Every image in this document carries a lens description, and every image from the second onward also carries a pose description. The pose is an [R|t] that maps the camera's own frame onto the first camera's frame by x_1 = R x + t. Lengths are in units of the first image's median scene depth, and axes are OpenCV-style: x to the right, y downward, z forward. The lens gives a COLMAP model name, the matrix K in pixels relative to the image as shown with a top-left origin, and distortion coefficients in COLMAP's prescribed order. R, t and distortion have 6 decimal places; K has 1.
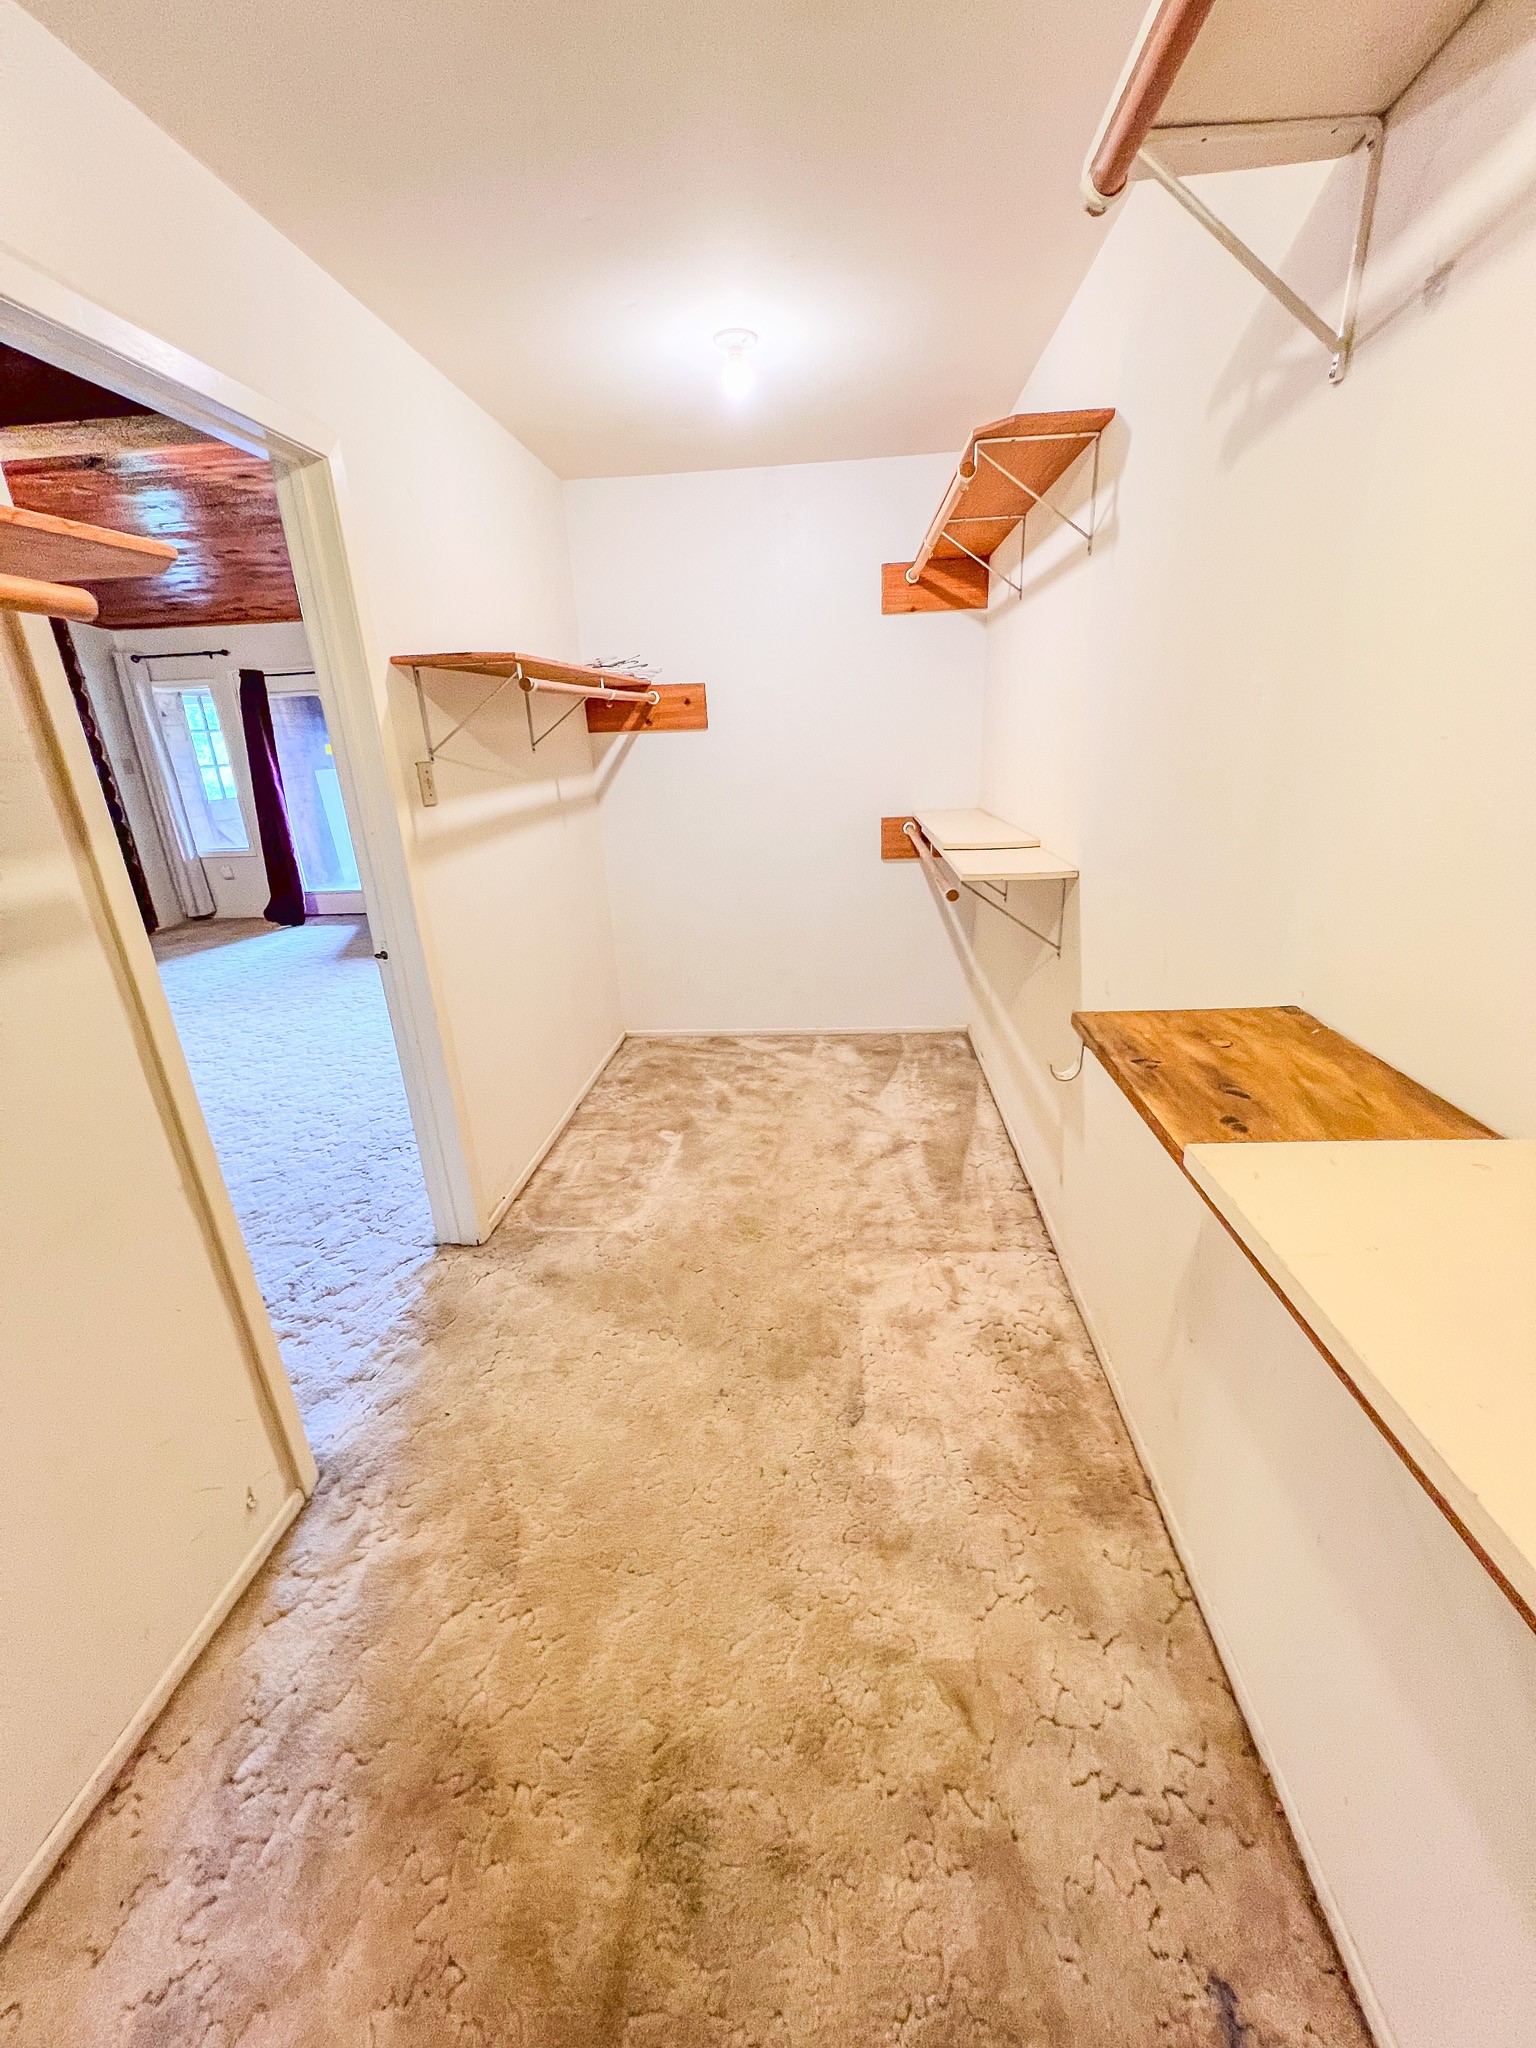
lens RADIAL K [[829.8, 0, 775.5], [0, 829.8, 1028.2], [0, 0, 1]] dist [-0.002338, -0.000042]
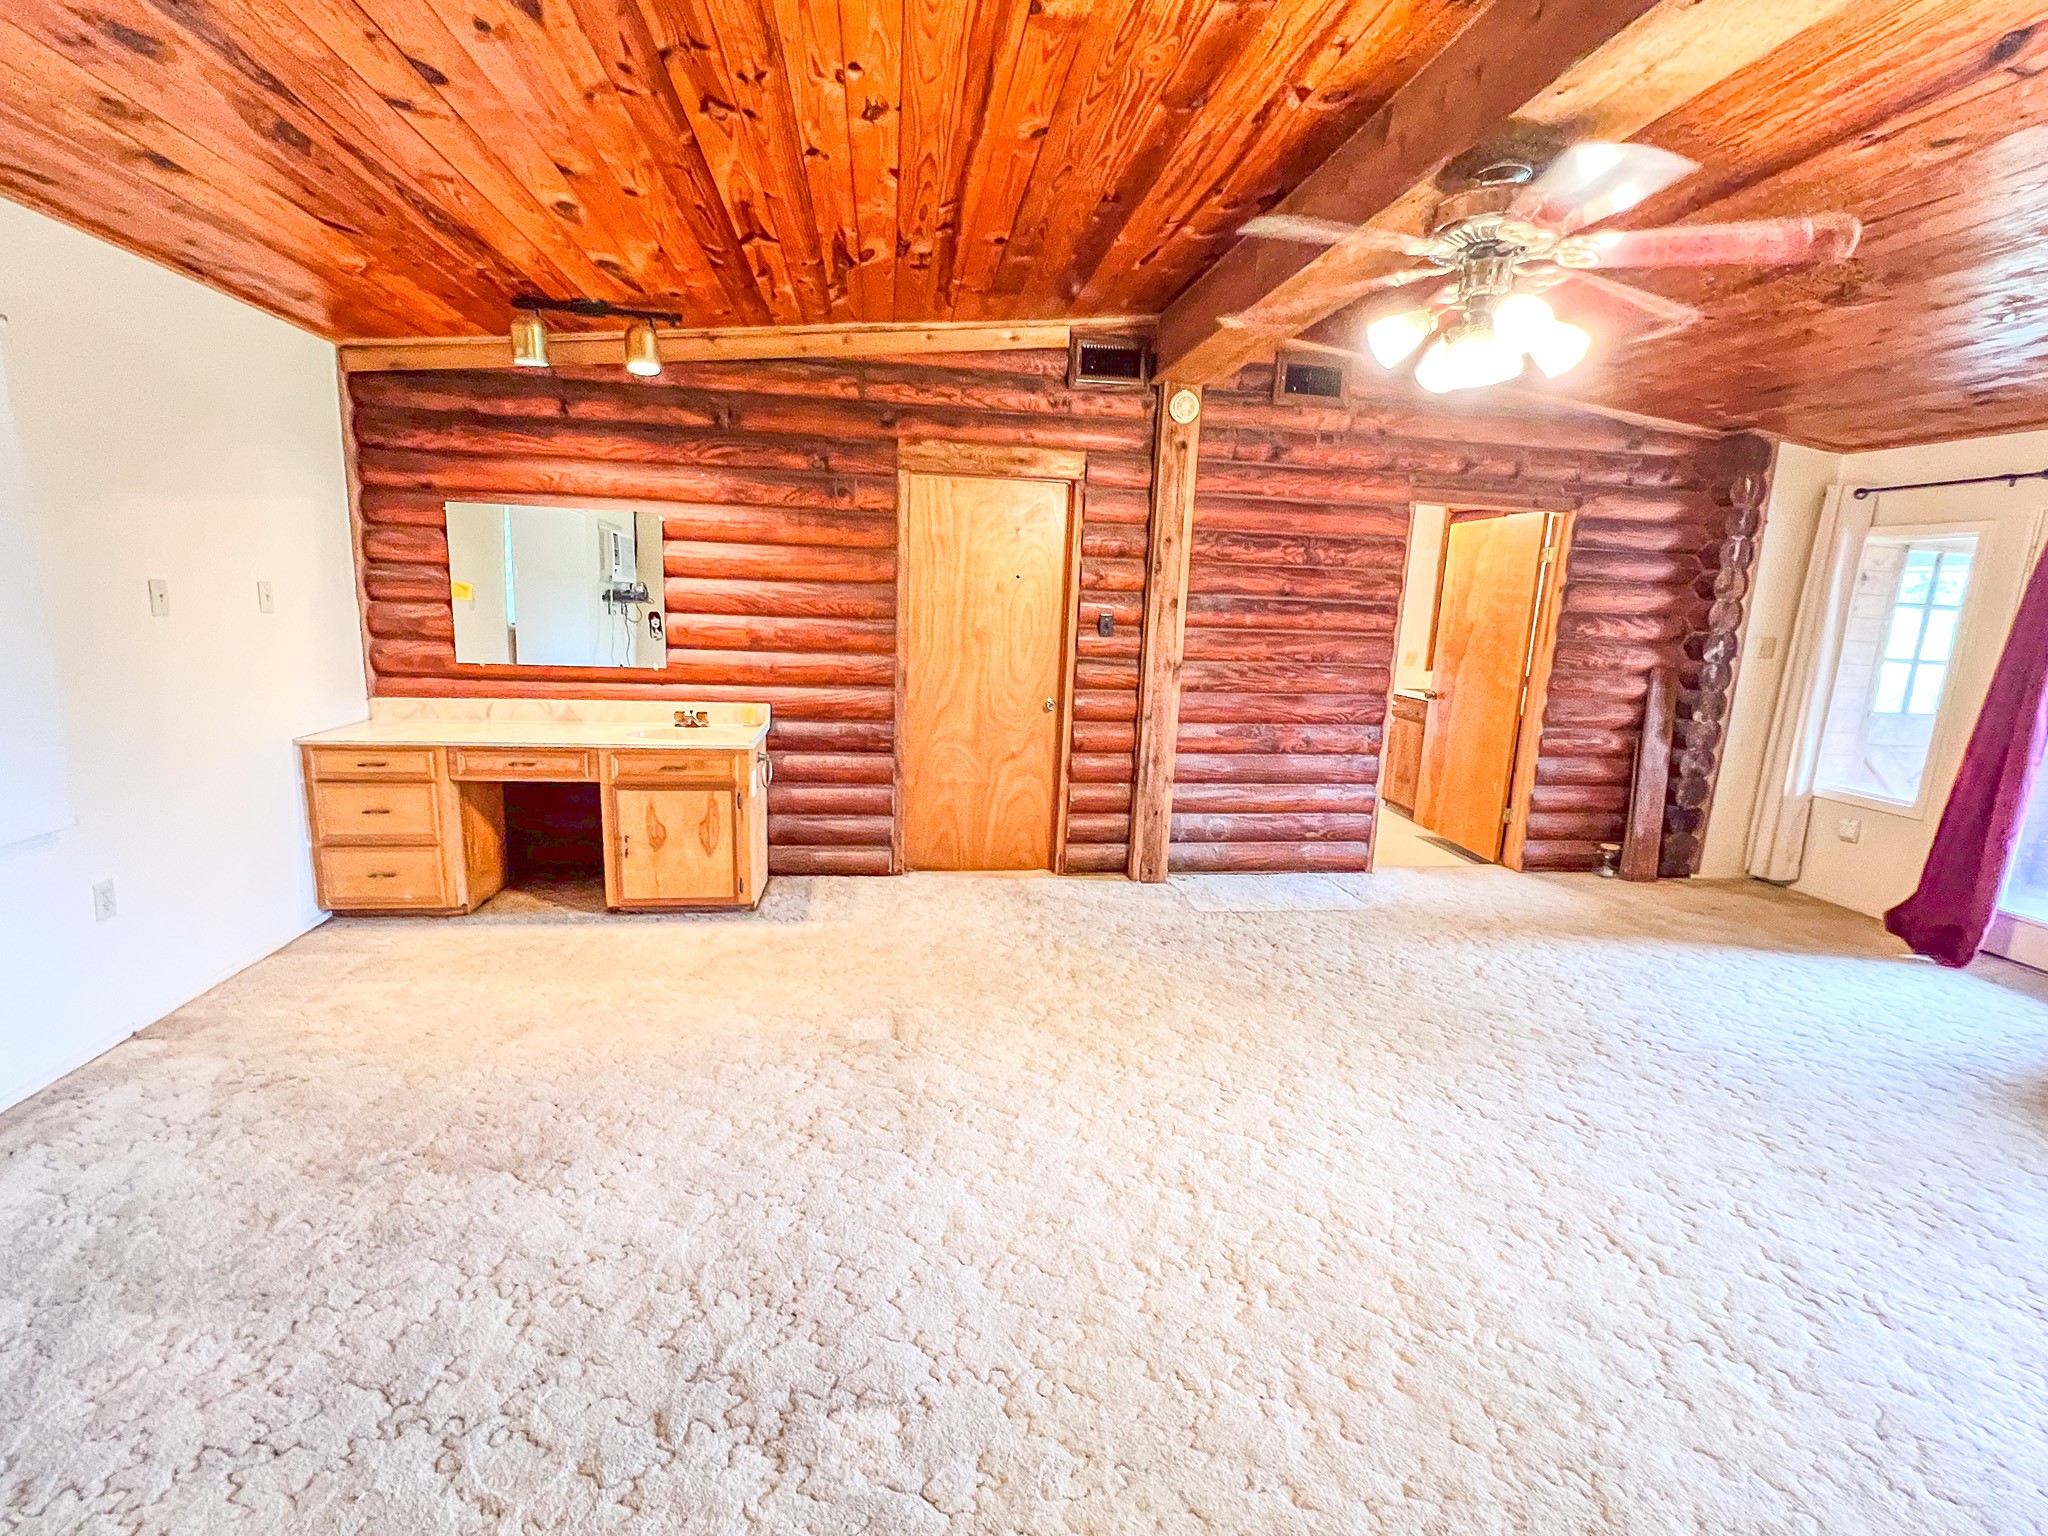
lens RADIAL K [[888.8, 0, 1020.7], [0, 888.8, 766.0], [0, 0, 1]] dist [0.000683, 0.000070]
pose [[0.228847, 0.234328, -0.944838, -0.204092], [-0.376616, 0.916326, 0.136037, -0.092889], [0.897658, 0.324710, 0.297950, 0.257502]]
